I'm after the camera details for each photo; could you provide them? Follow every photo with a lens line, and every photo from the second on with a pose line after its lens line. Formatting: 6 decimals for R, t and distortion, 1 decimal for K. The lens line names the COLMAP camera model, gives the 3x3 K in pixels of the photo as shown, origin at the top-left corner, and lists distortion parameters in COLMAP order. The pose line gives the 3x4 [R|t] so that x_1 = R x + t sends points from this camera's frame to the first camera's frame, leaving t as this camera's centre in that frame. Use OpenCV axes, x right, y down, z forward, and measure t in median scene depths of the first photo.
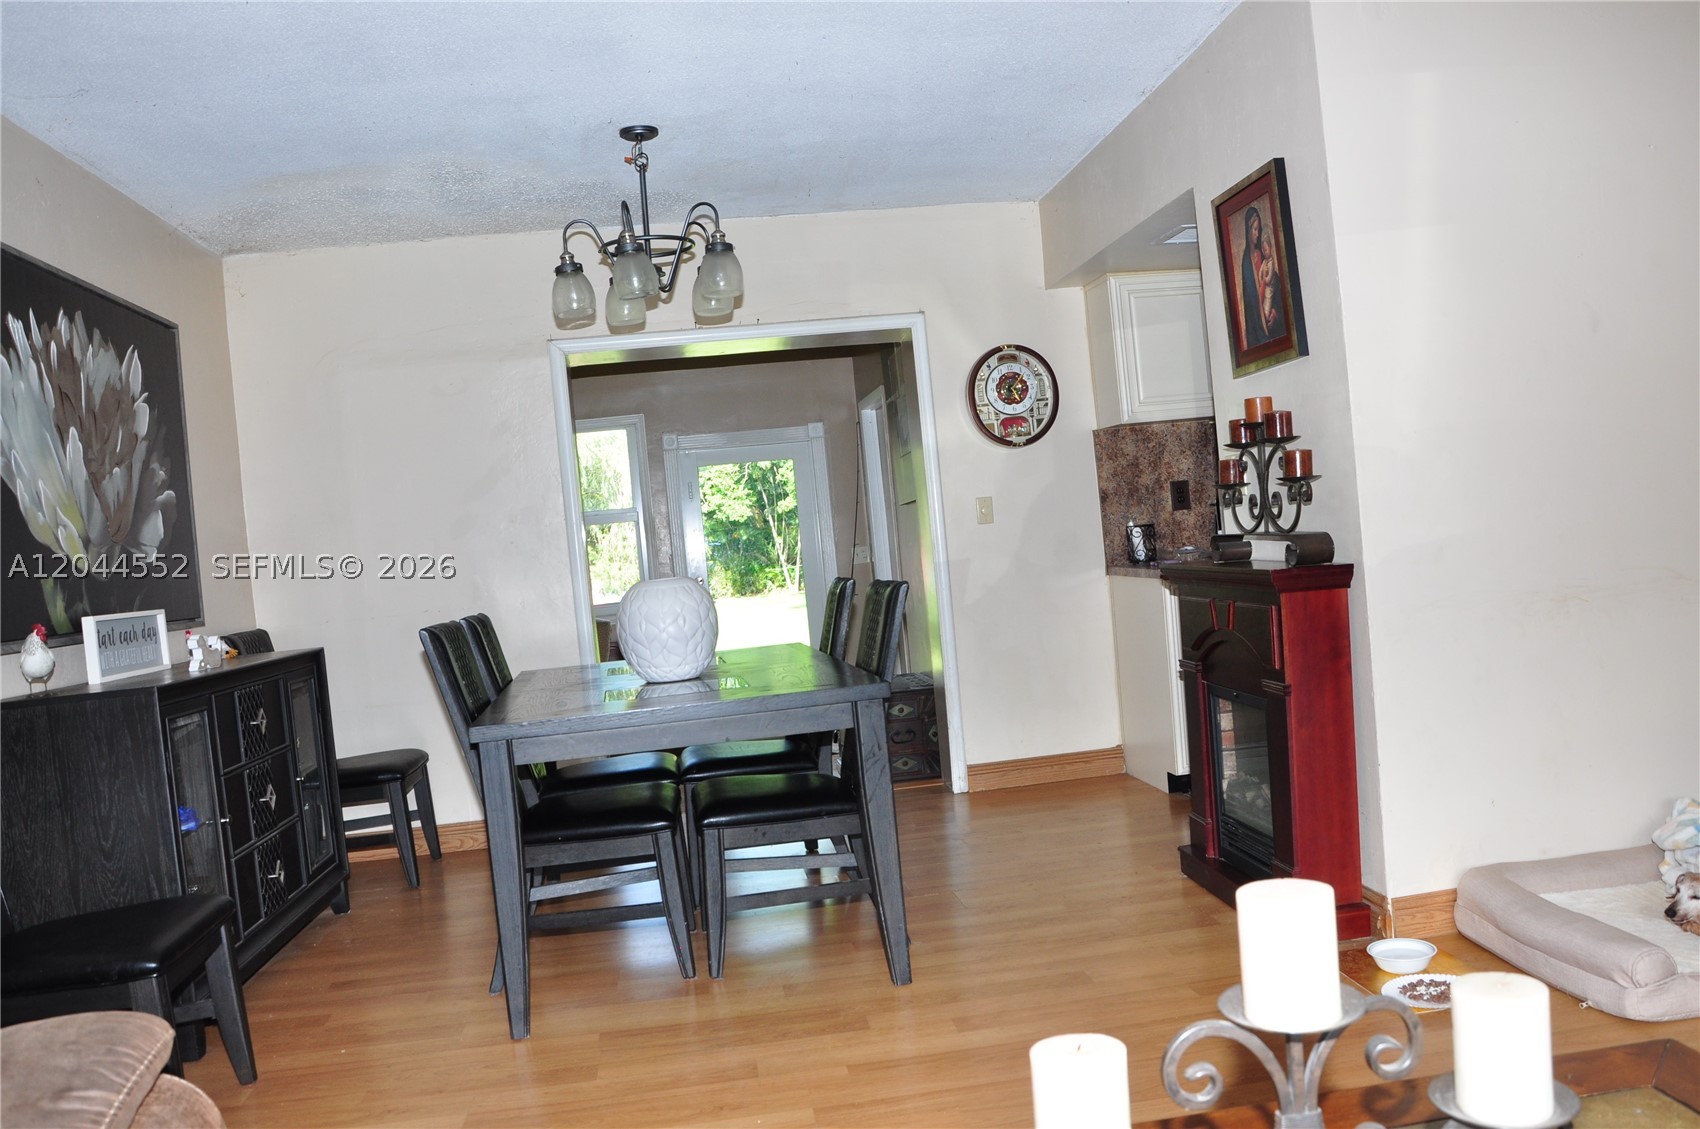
lens RADIAL K [[1332.4, 0, 849.6], [0, 1332.4, 568.1], [0, 0, 1]] dist [-0.086072, 0.017941]
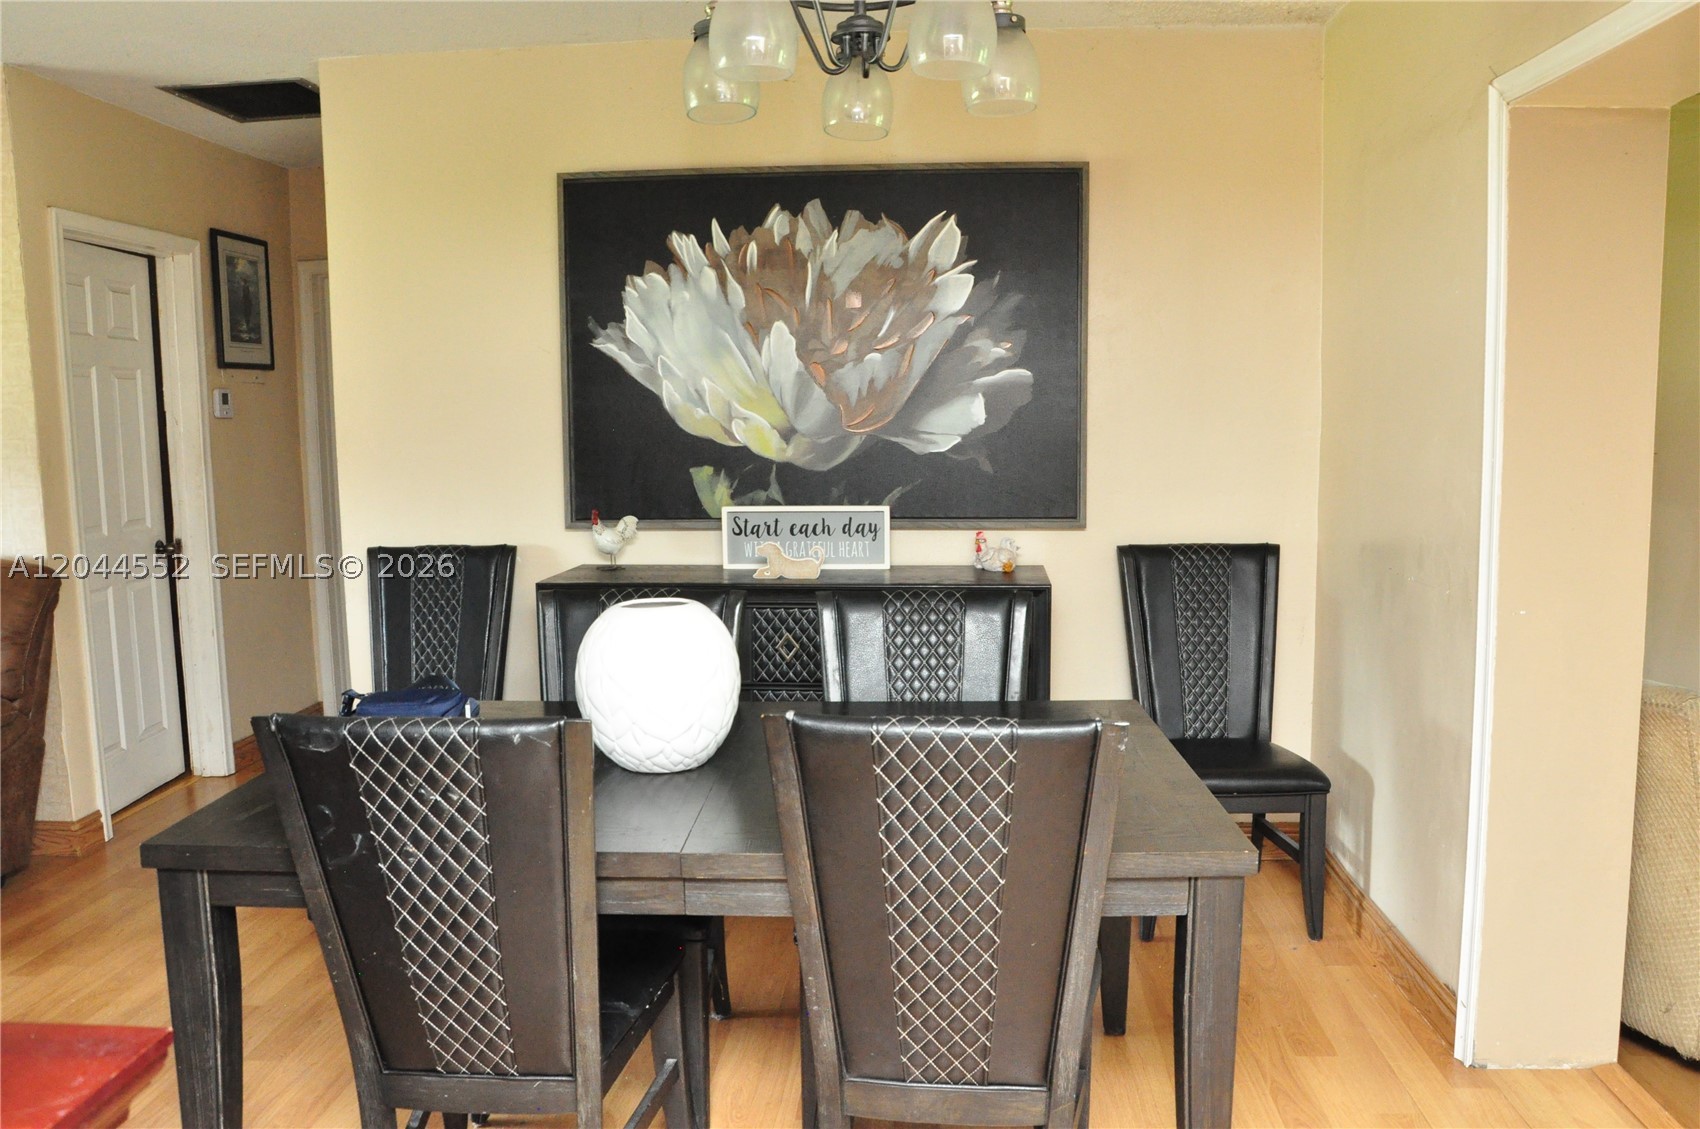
lens RADIAL K [[1332.4, 0, 849.3], [0, 1332.4, 565.7], [0, 0, 1]] dist [-0.086072, 0.017941]
pose [[-0.205298, 0.216046, -0.954556, 0.440867], [0.011306, 0.975789, 0.218420, -0.147256], [0.978634, 0.034049, -0.202770, 1.252431]]
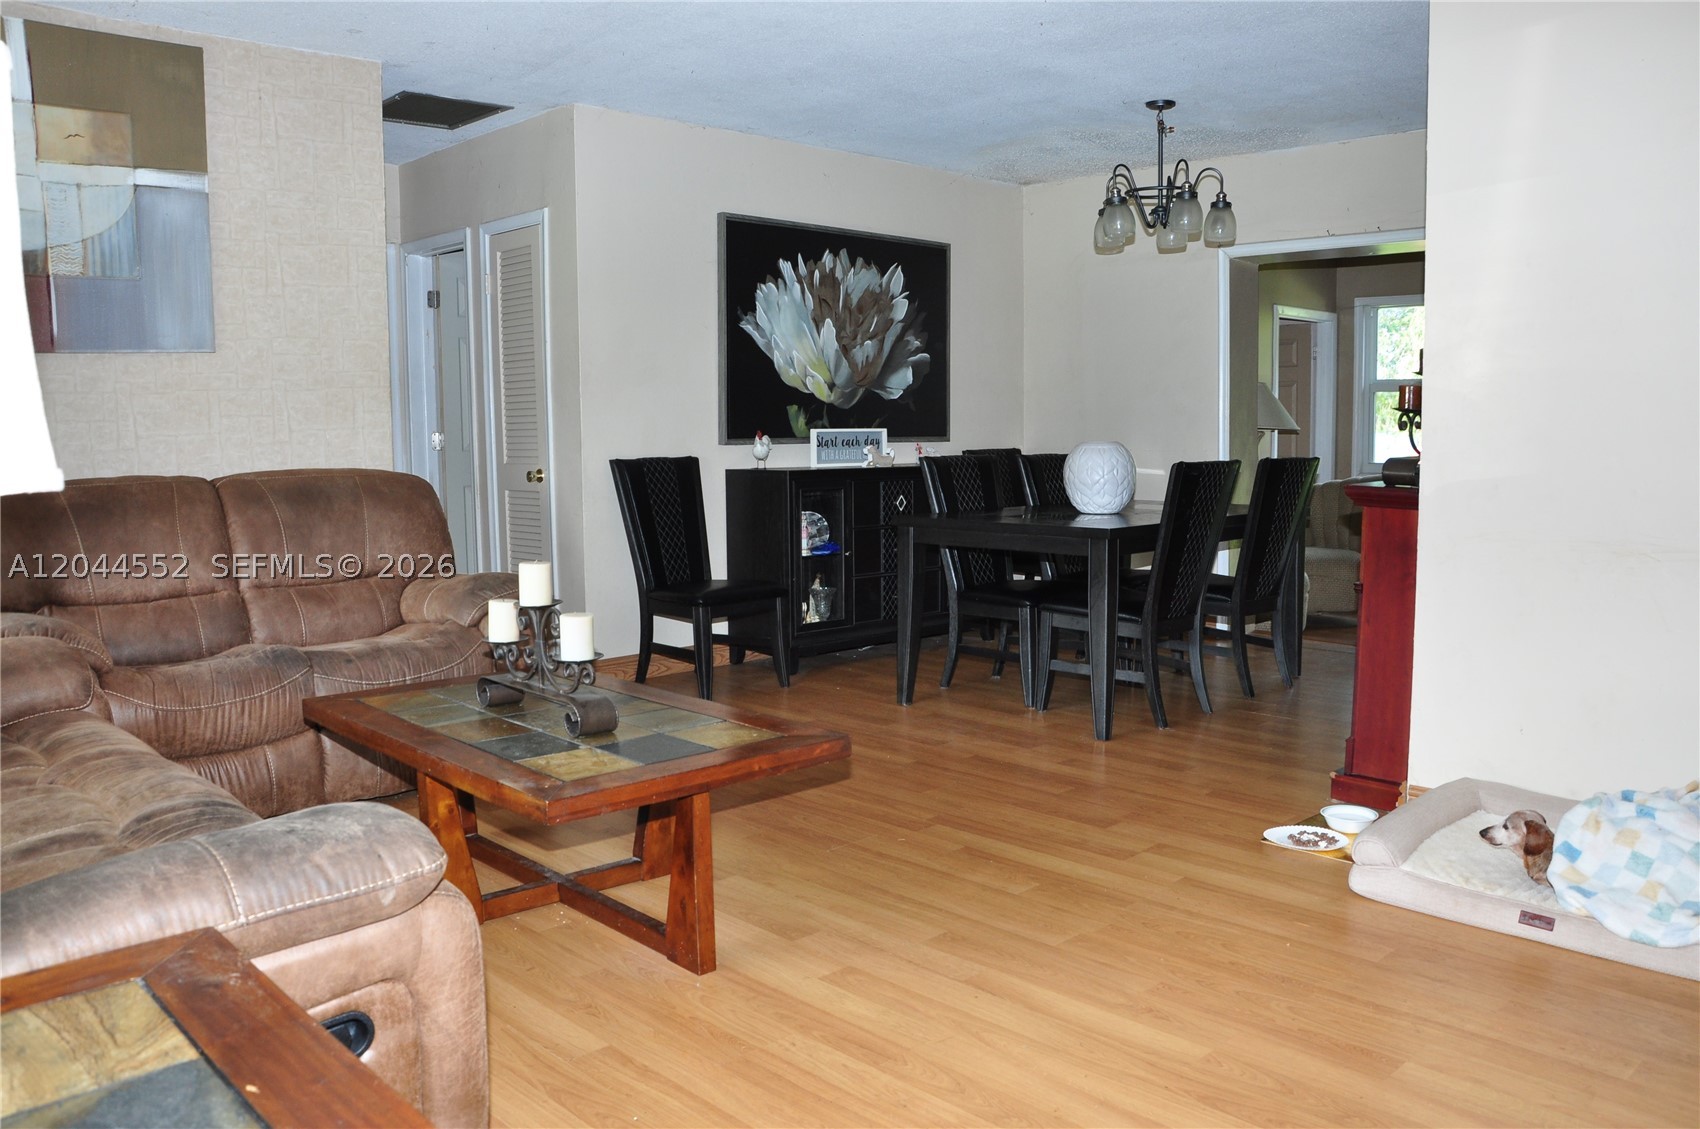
lens RADIAL K [[1332.4, 0, 858.8], [0, 1332.4, 551.9], [0, 0, 1]] dist [-0.086072, 0.017941]
pose [[0.610319, 0.169058, -0.773906, 0.841966], [-0.070264, 0.984664, 0.159686, -0.087023], [0.789033, -0.043082, 0.612838, -0.074518]]
